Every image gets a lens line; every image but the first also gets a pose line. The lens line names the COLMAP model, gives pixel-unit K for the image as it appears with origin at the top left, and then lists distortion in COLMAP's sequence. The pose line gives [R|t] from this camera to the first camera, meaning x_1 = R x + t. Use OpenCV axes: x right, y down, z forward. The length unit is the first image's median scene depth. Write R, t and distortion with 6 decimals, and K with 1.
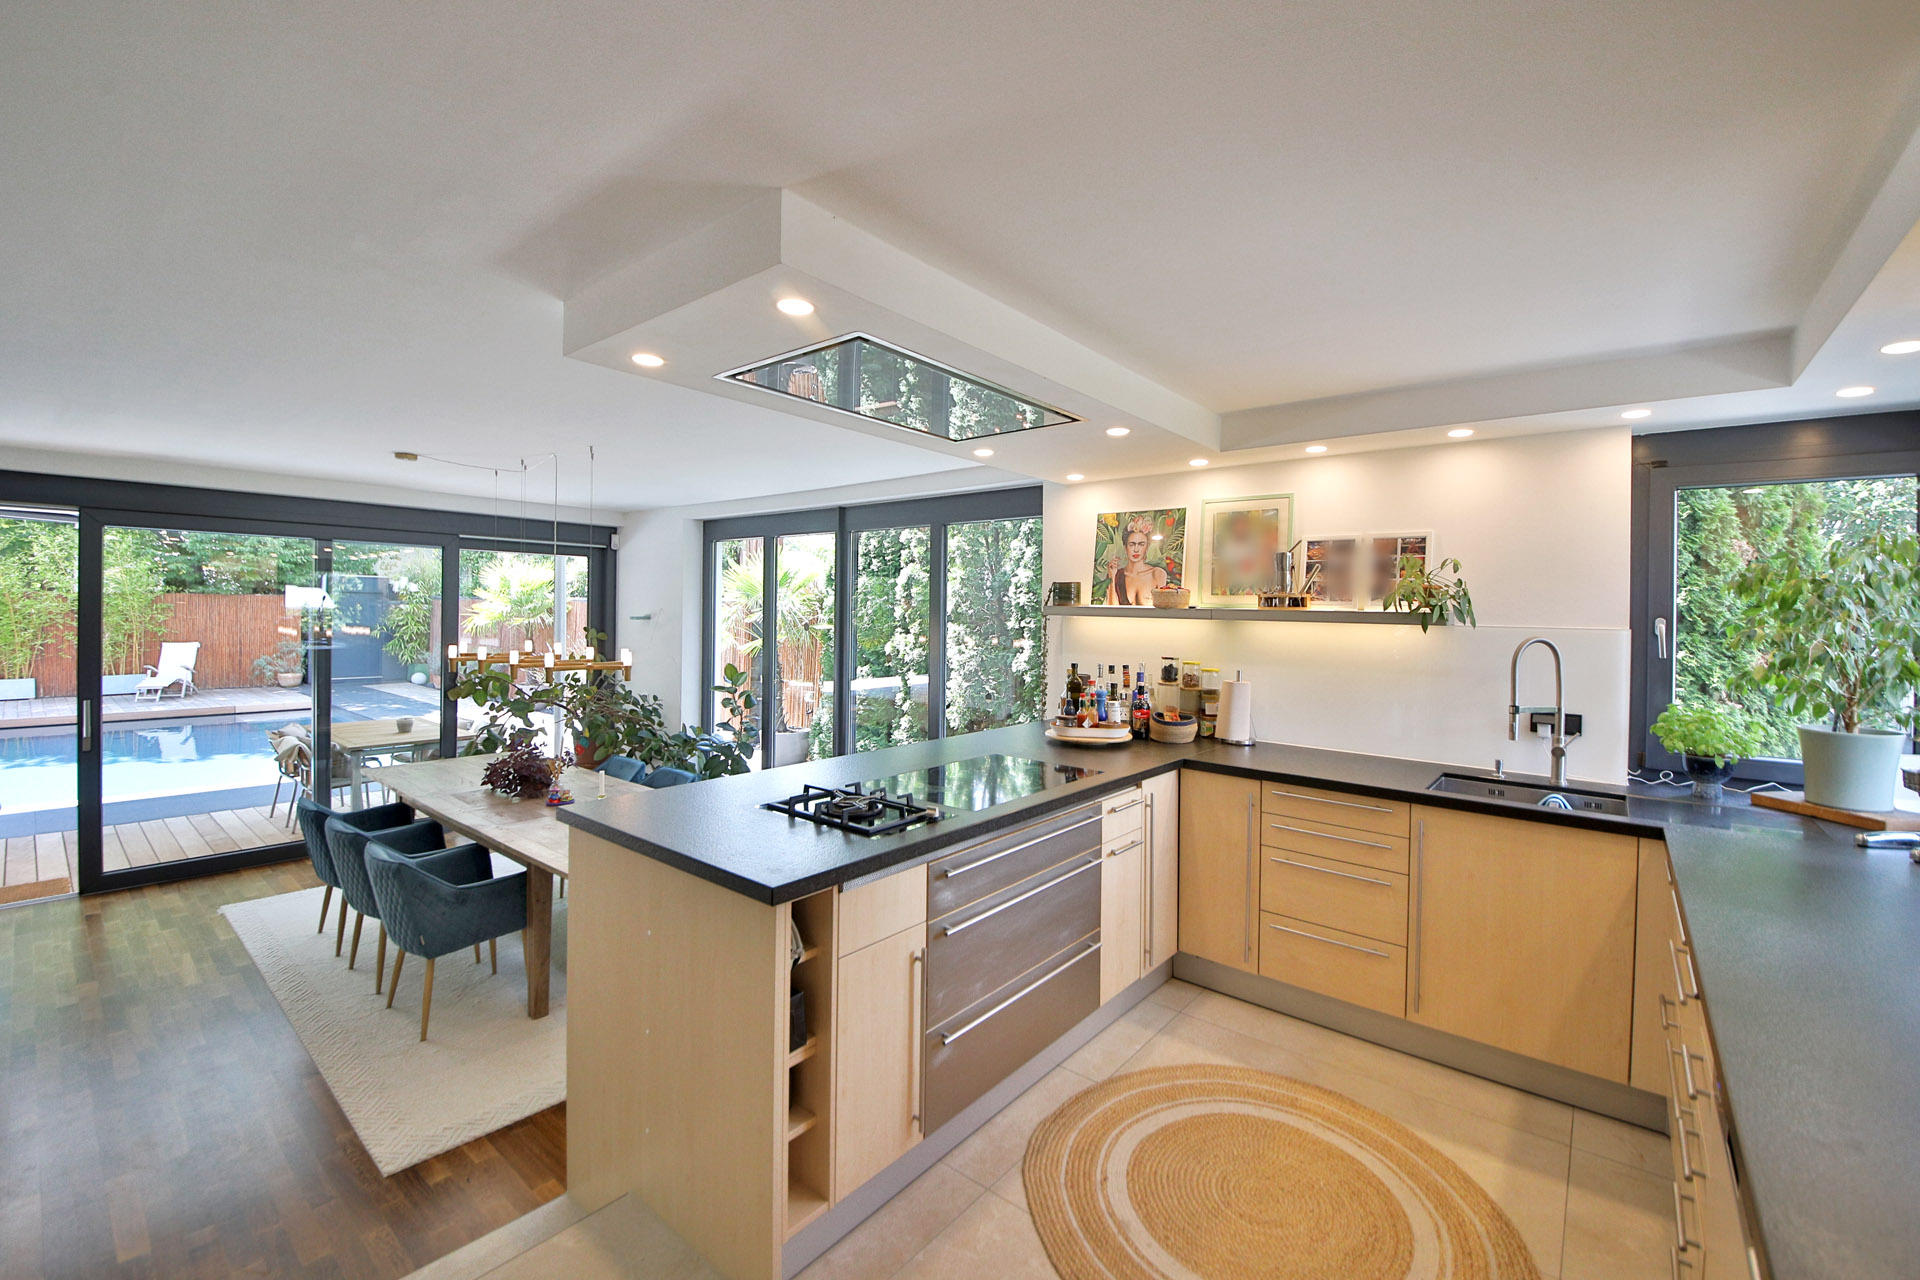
lens RADIAL K [[777.7, 0, 960.0], [0, 777.7, 640.0], [0, 0, 1]] dist [-0.000030, -0.000006]
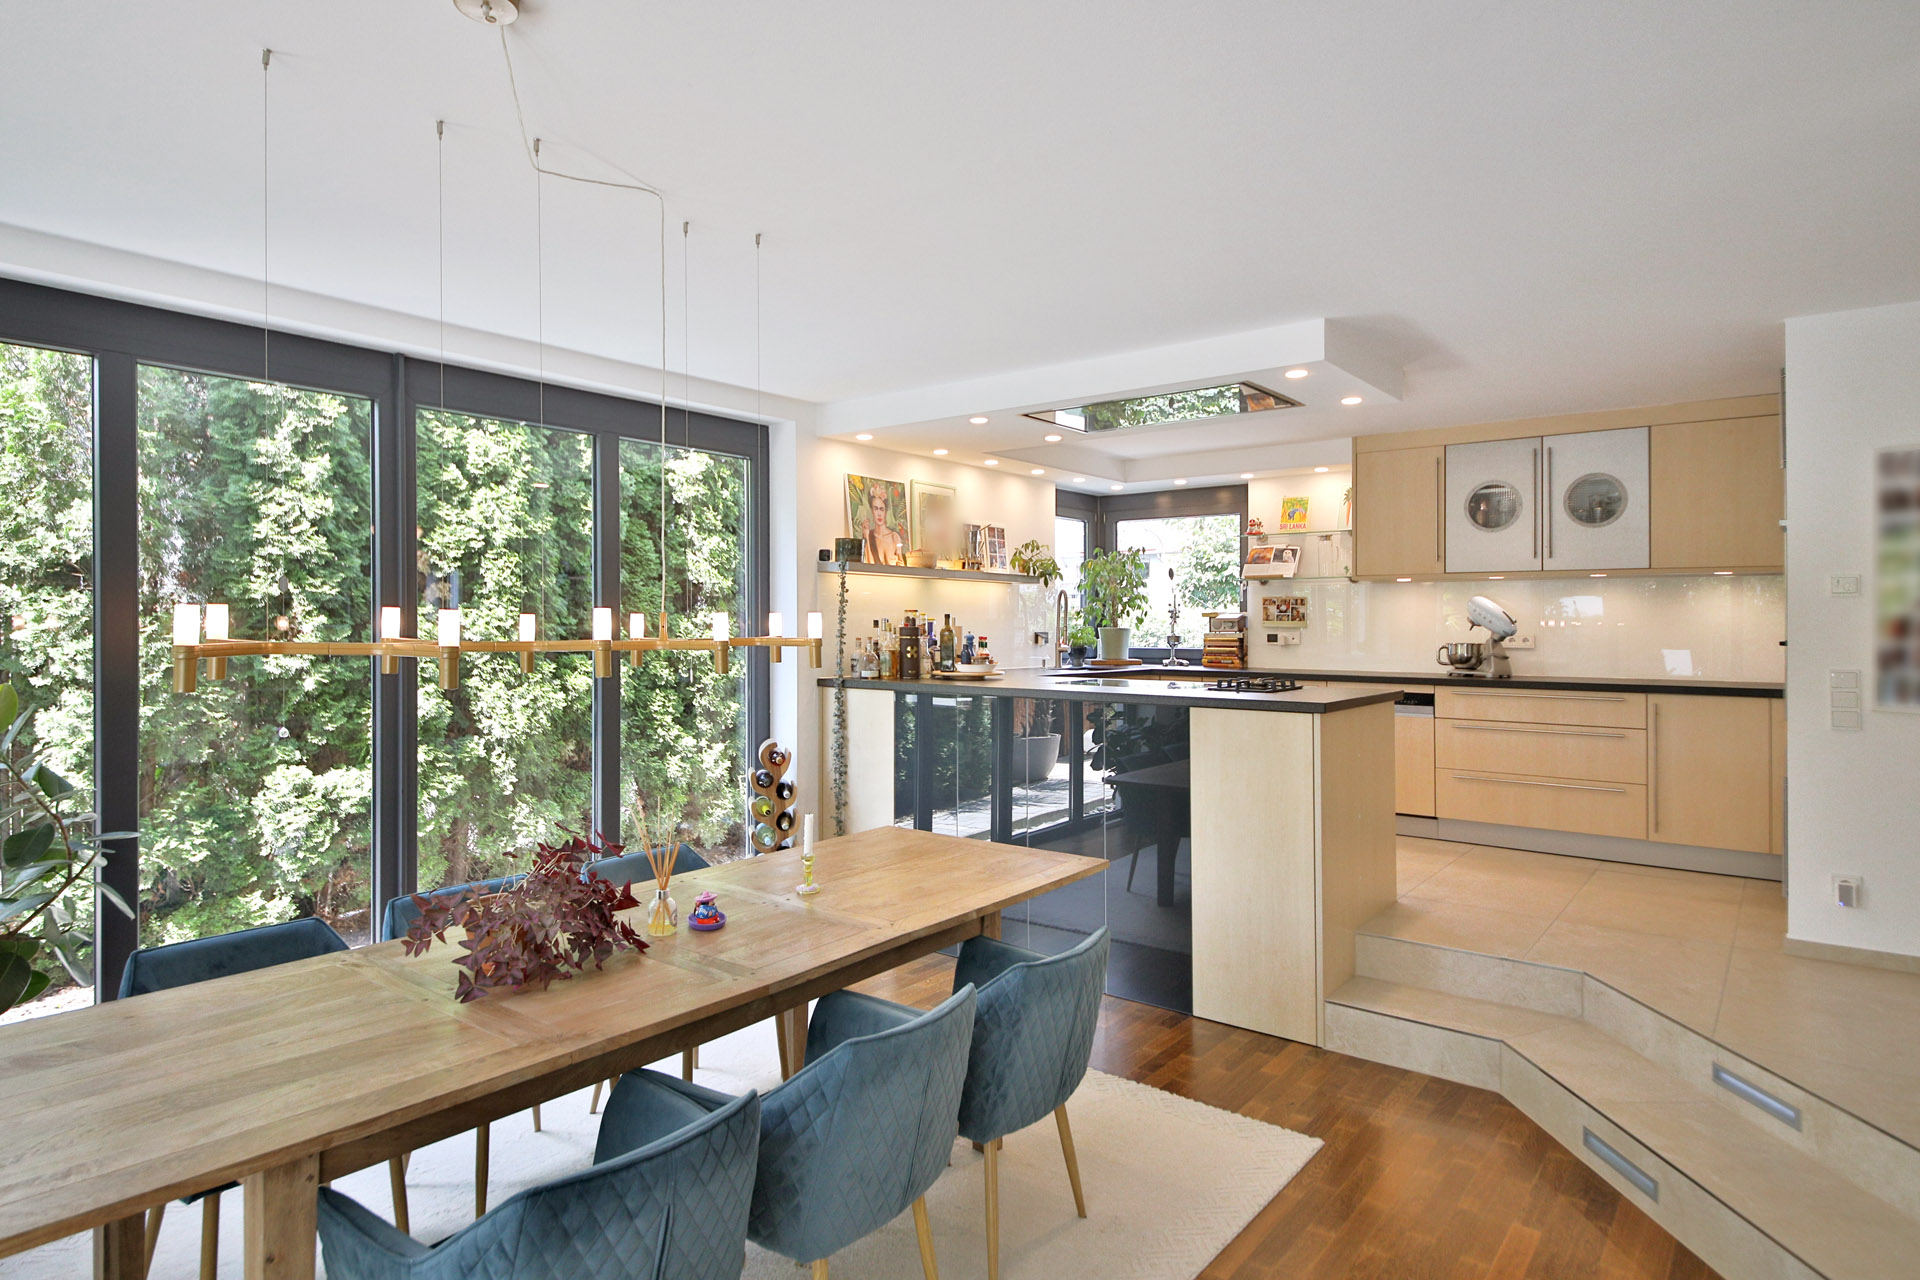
lens RADIAL K [[1078.4, 0, 961.1], [0, 1078.4, 612.0], [0, 0, 1]] dist [0.000767, 0.000076]
pose [[-0.016720, -0.009606, 0.999814, -1.267163], [0.034880, 0.999340, 0.010185, 0.010323], [-0.999252, 0.035044, -0.016374, 0.896640]]
